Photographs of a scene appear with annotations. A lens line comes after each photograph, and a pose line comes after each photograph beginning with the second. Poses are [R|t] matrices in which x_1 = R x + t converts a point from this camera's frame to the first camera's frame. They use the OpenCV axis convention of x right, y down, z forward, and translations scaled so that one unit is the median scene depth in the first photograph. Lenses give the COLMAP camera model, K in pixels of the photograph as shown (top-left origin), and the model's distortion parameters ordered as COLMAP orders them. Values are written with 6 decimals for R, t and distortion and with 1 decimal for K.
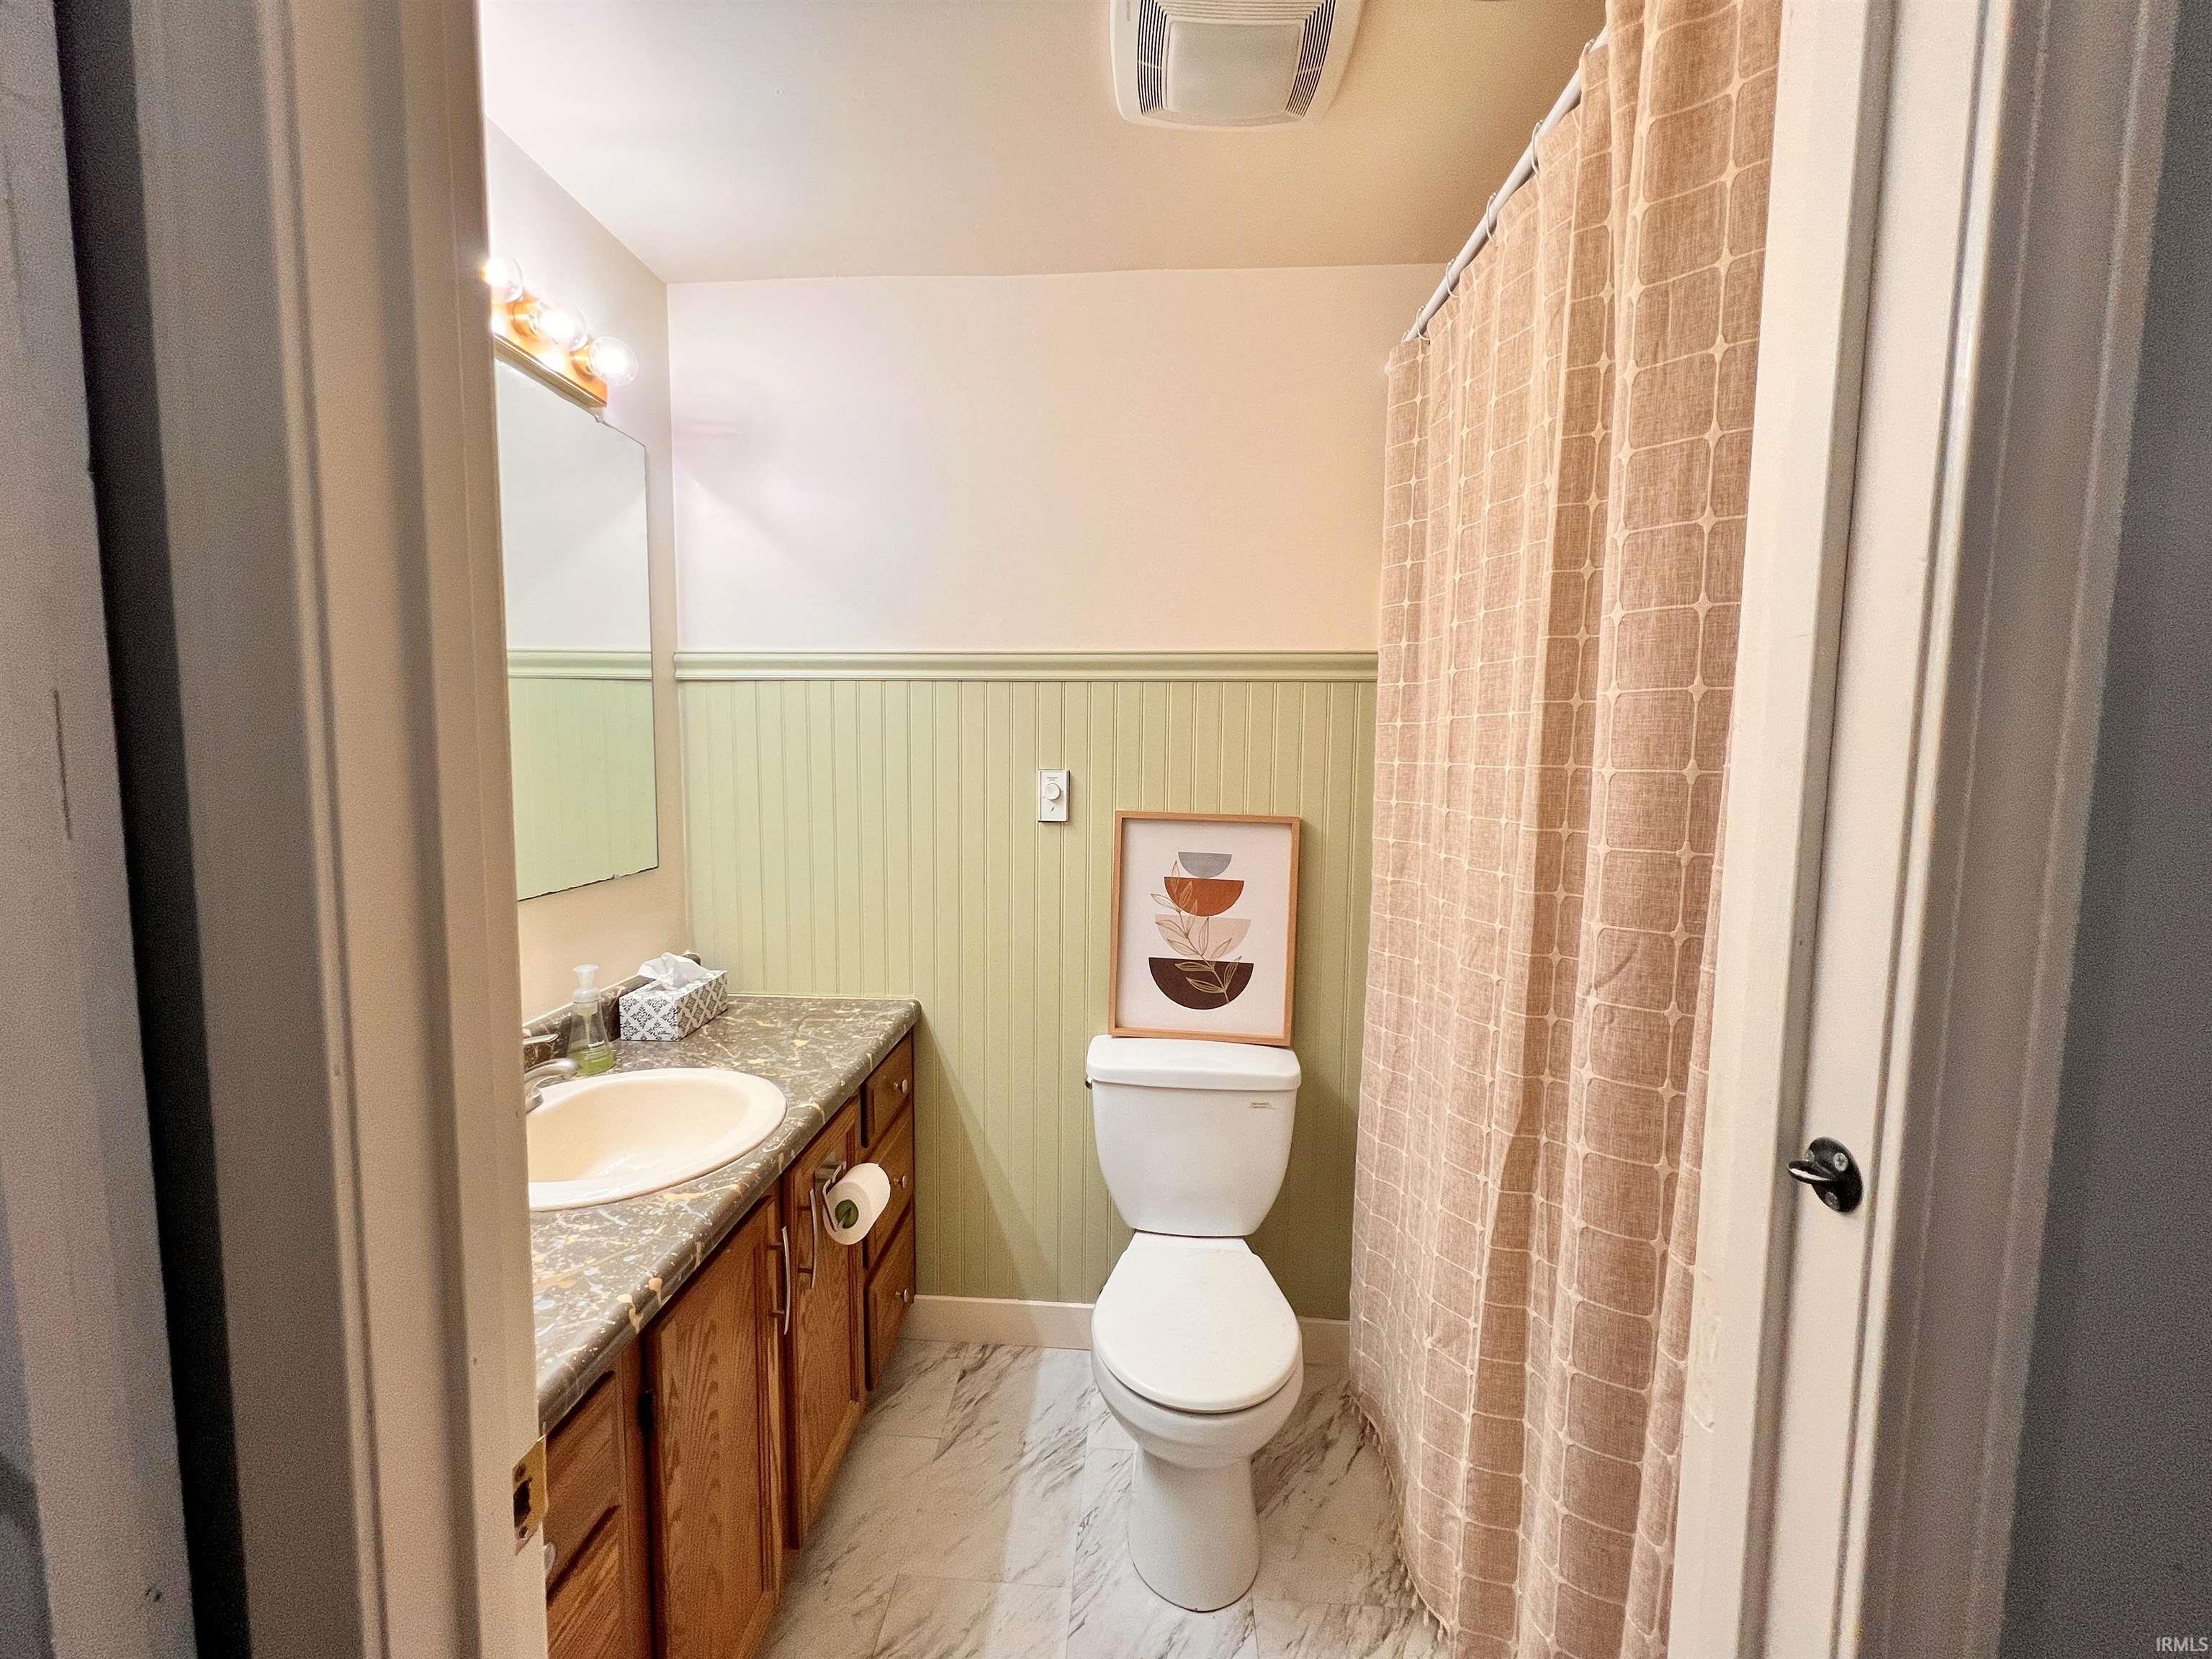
lens RADIAL K [[883.5, 0, 1100.6], [0, 883.5, 826.0], [0, 0, 1]] dist [-0.002717, 0.001012]
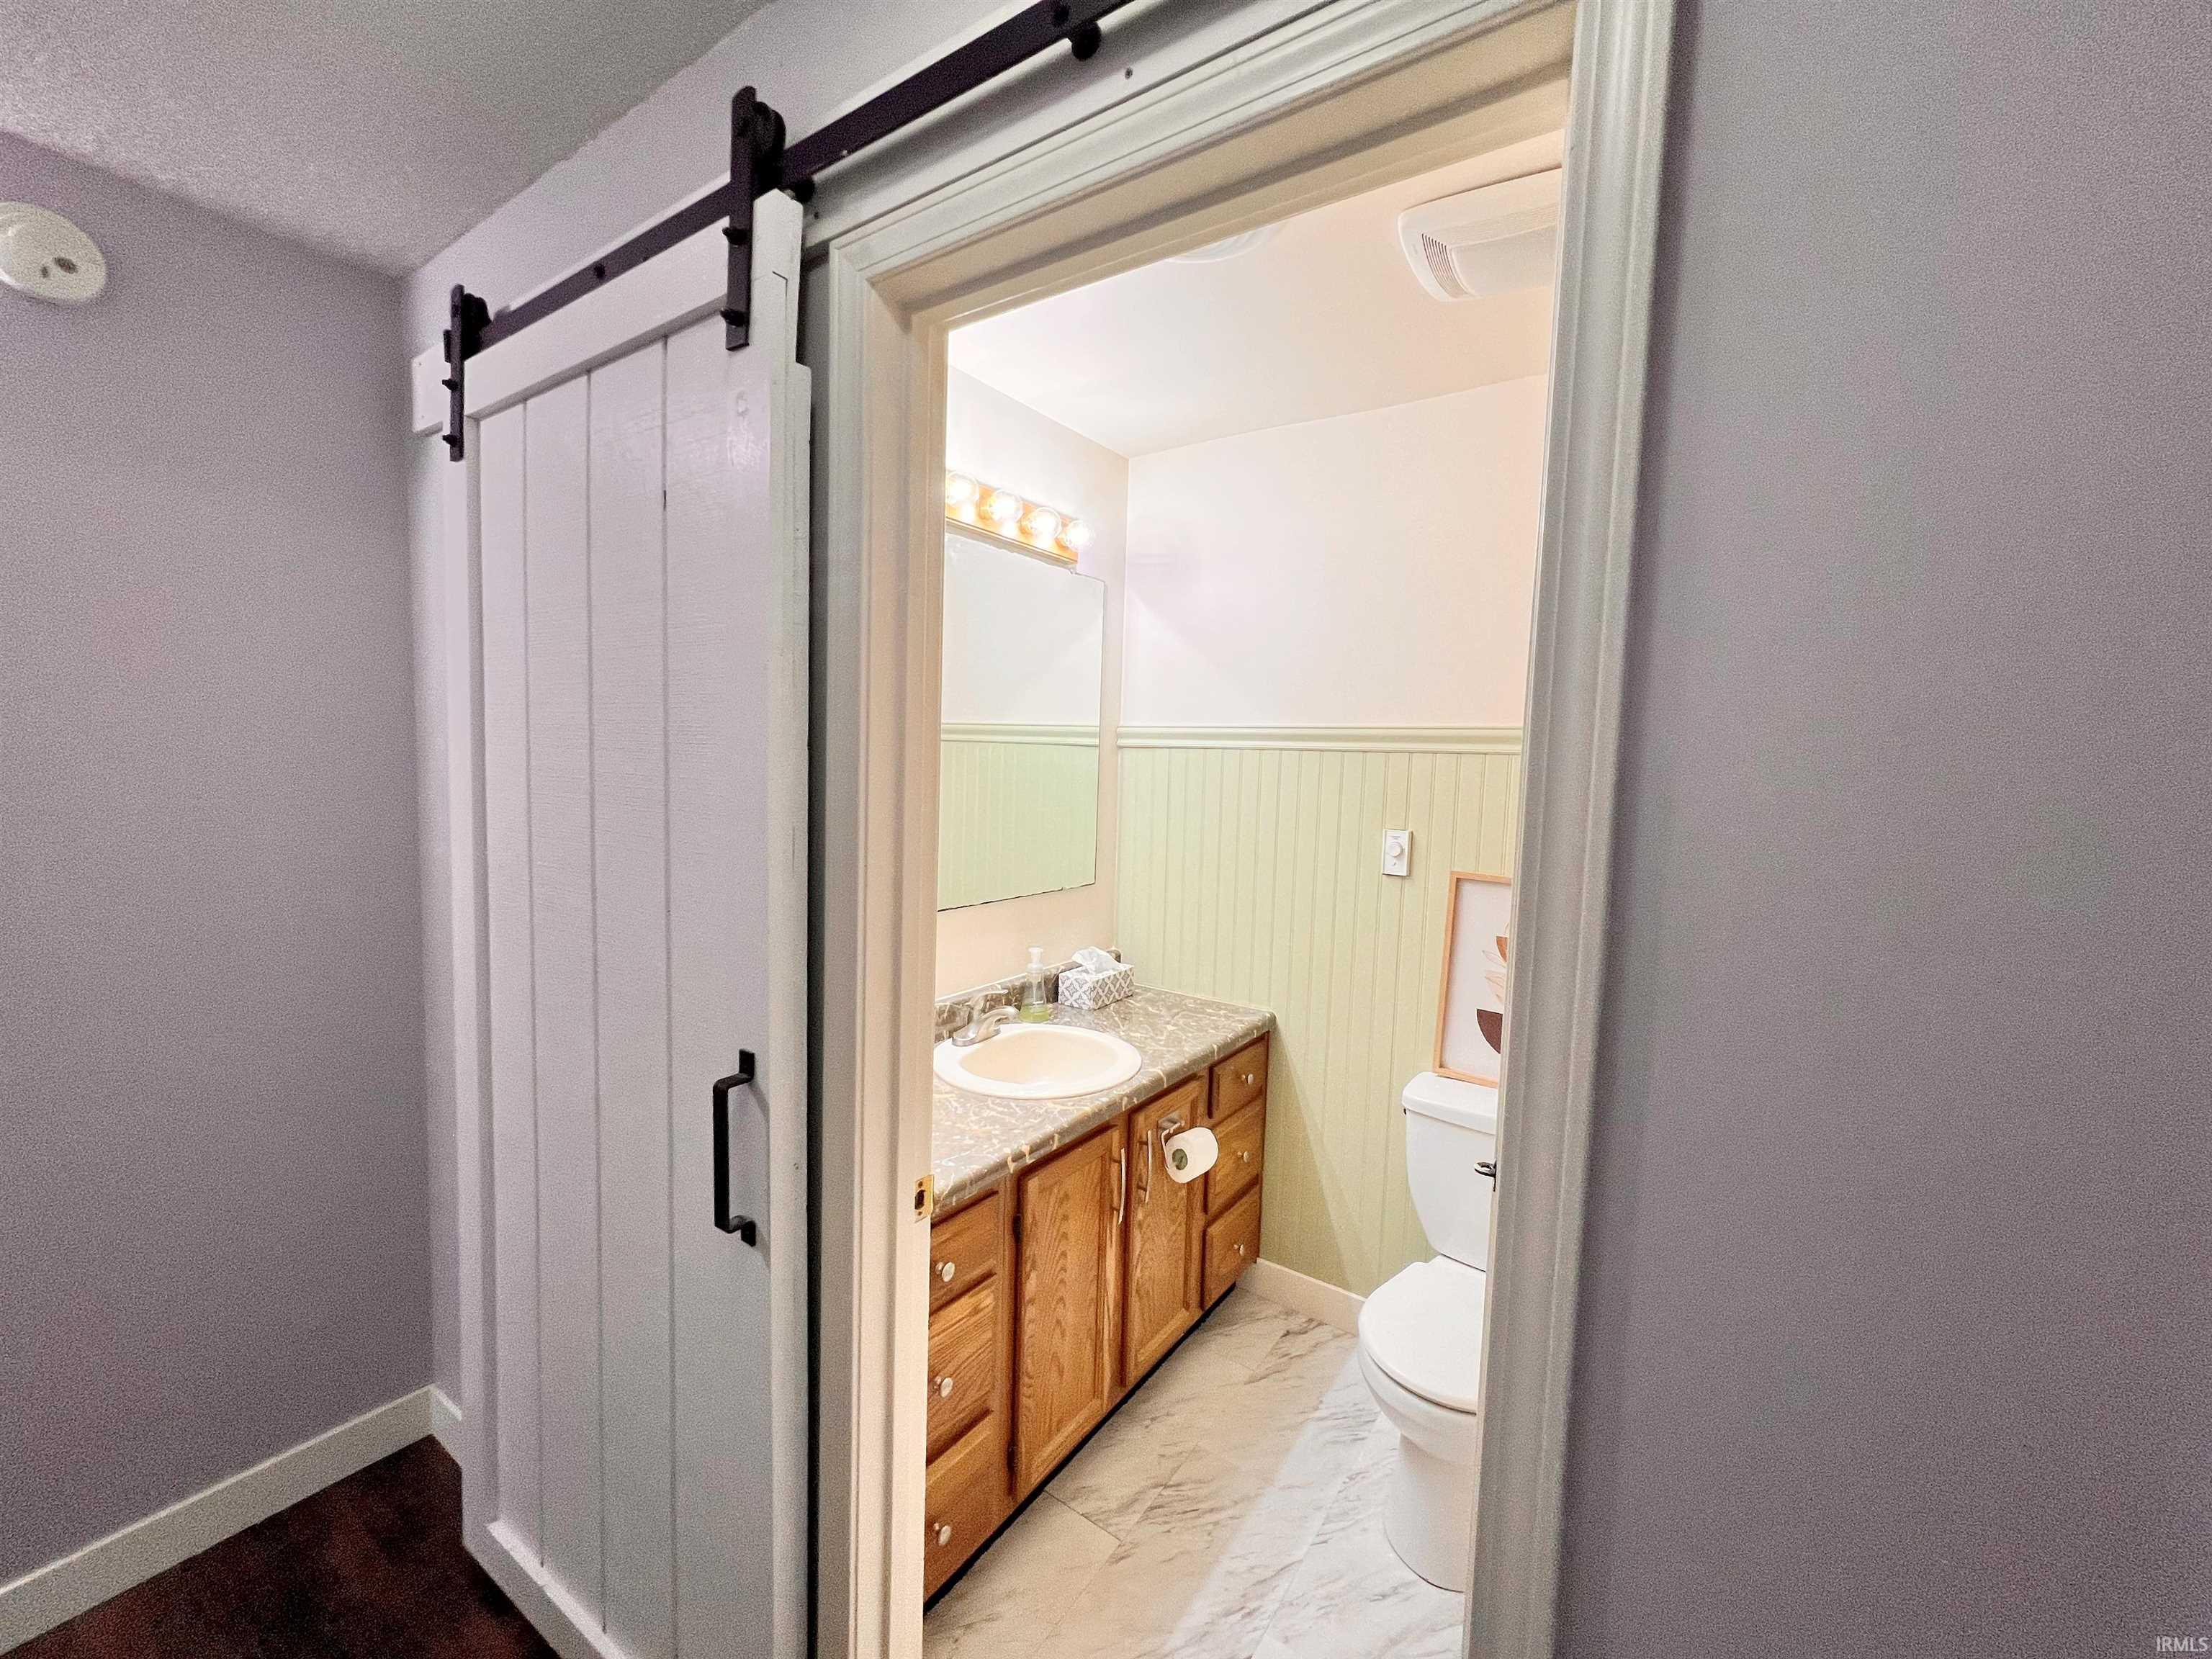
lens RADIAL K [[883.5, 0, 1095.0], [0, 883.5, 826.9], [0, 0, 1]] dist [-0.002717, 0.001012]
pose [[0.849579, 0.058425, -0.524216, 0.238086], [-0.067751, 0.997701, 0.001395, -0.048191], [0.523092, 0.034331, 0.851584, -0.192690]]
